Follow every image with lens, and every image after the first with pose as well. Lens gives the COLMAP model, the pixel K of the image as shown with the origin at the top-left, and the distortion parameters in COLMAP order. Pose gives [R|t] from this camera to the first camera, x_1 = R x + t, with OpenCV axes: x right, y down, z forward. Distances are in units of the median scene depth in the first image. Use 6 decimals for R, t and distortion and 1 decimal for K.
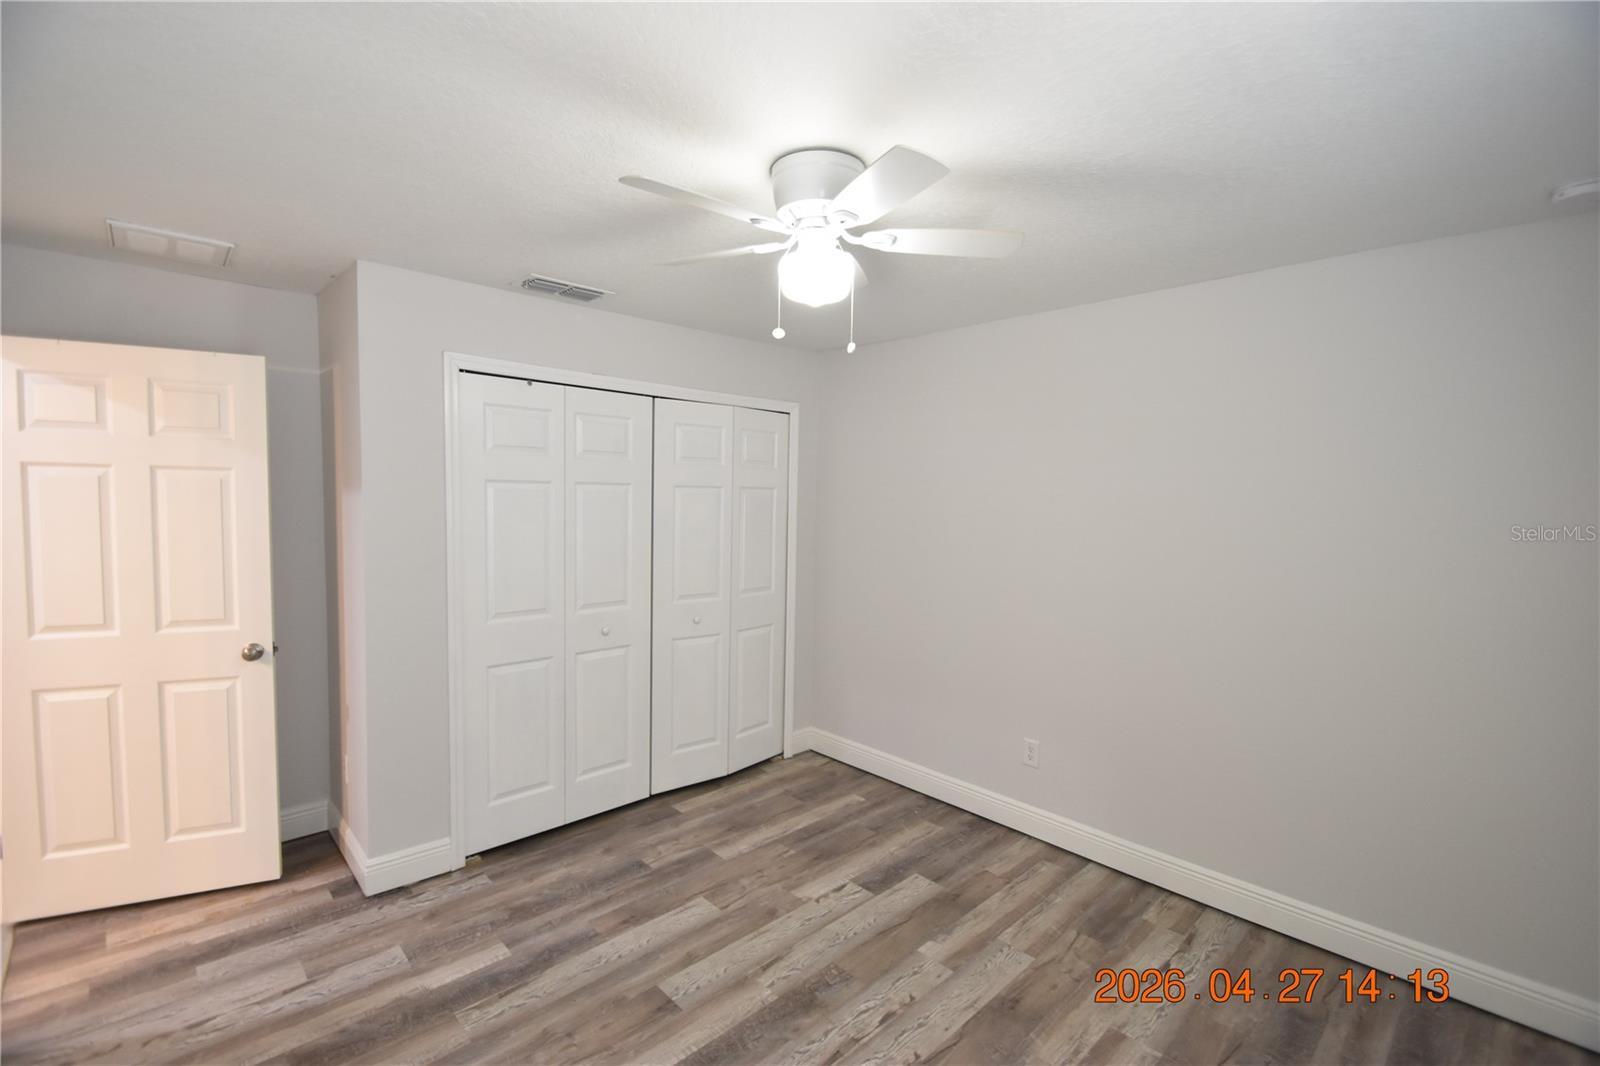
lens RADIAL K [[698.6, 0, 798.7], [0, 698.6, 533.1], [0, 0, 1]] dist [0.010200, -0.014203]
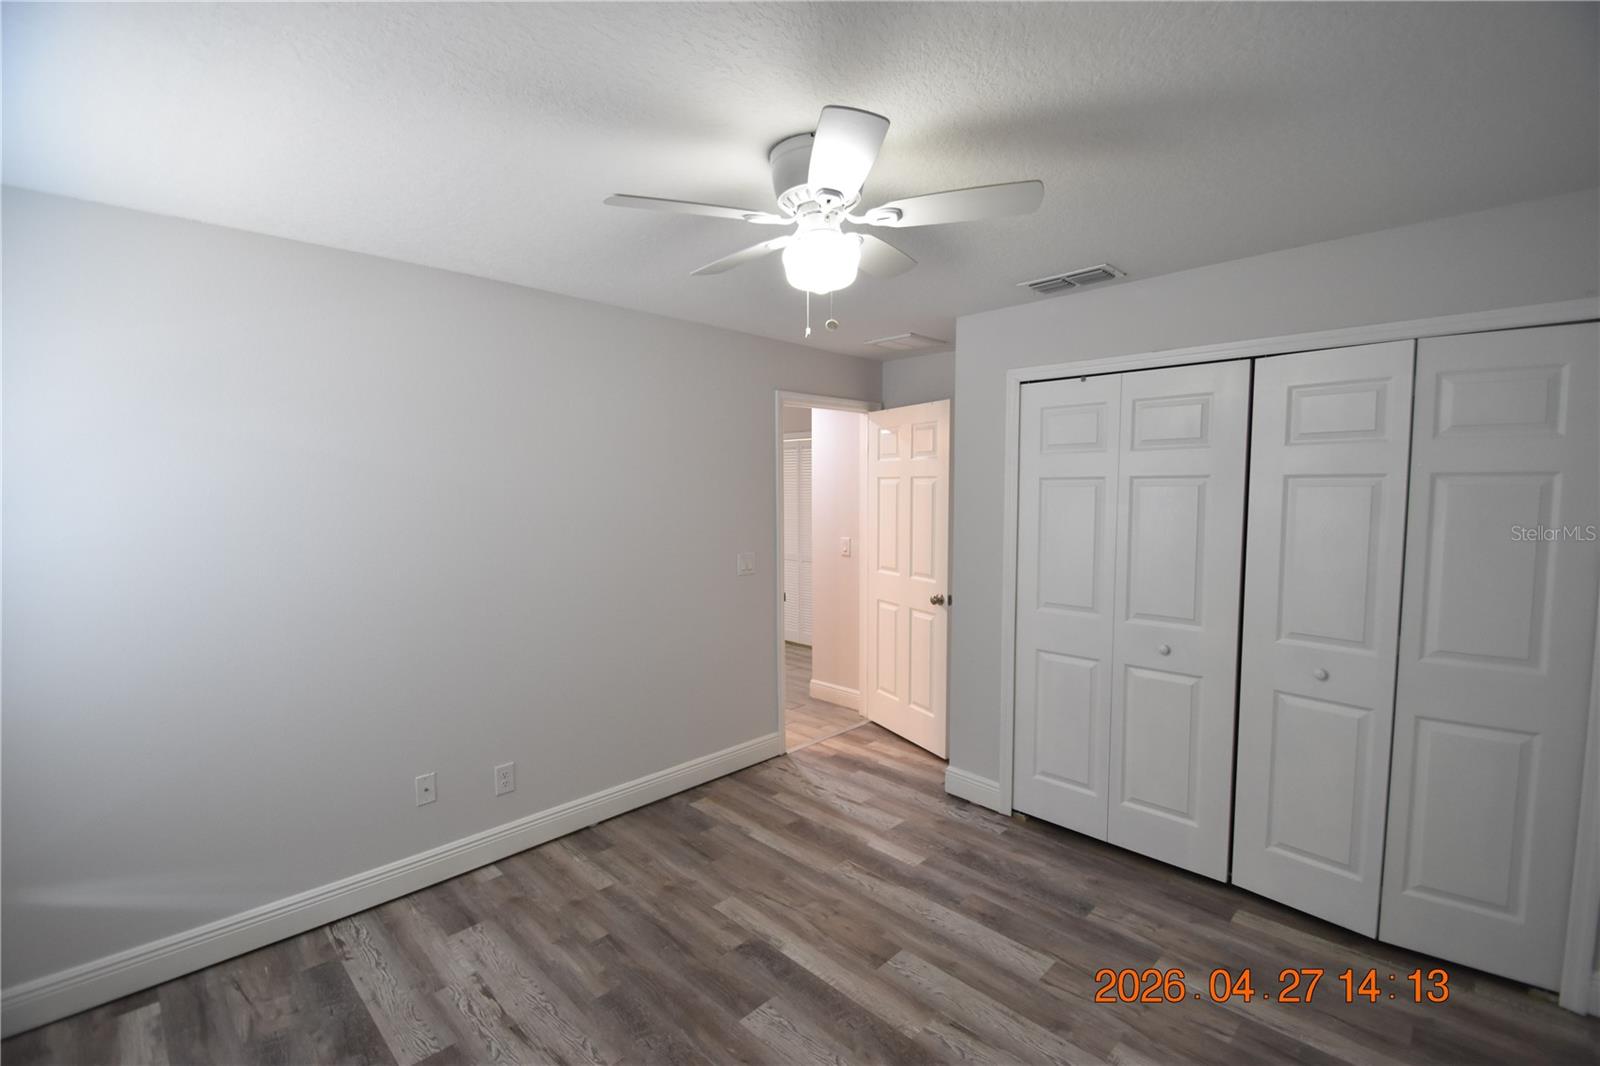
lens RADIAL K [[698.6, 0, 797.9], [0, 698.6, 531.5], [0, 0, 1]] dist [0.010200, -0.014203]
pose [[0.025737, 0.042446, -0.998767, 0.678014], [-0.052250, 0.997790, 0.041058, -0.018874], [0.998302, 0.051129, 0.027898, 0.636130]]
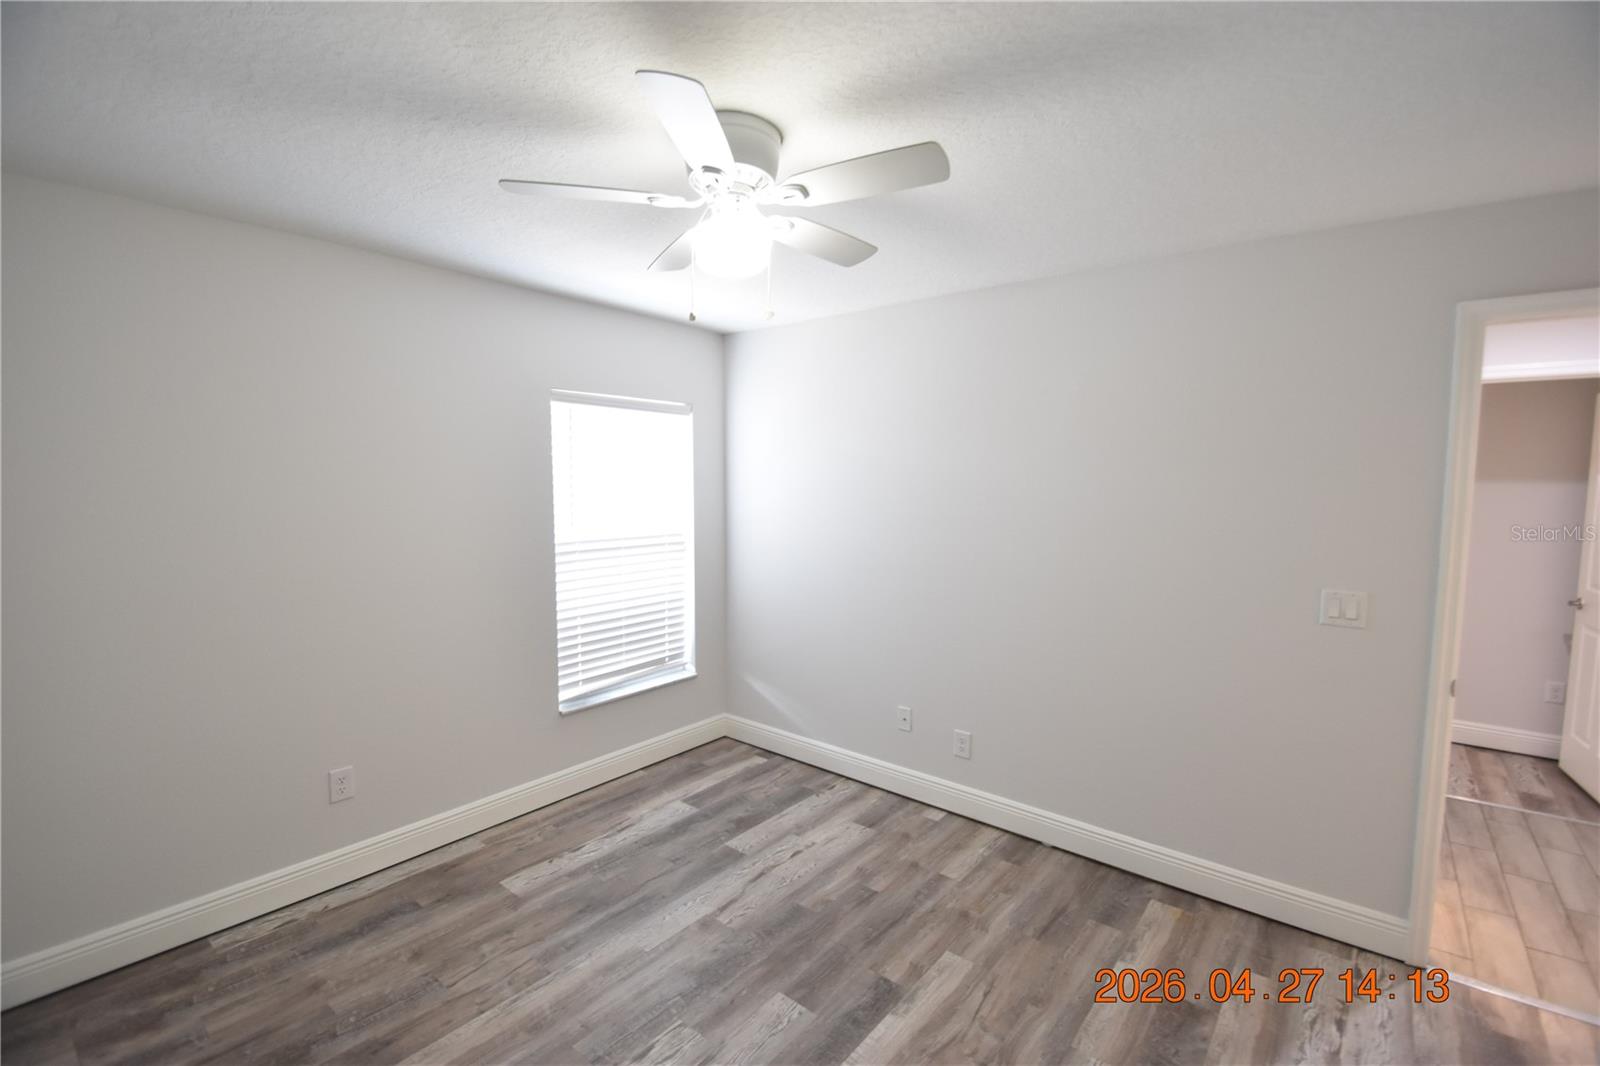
lens RADIAL K [[698.6, 0, 796.7], [0, 698.6, 529.5], [0, 0, 1]] dist [0.010200, -0.014203]
pose [[-0.992021, -0.019554, -0.124549, 0.034289], [-0.035139, 0.991636, 0.124193, -0.070203], [0.121079, 0.127579, -0.984410, 1.329150]]
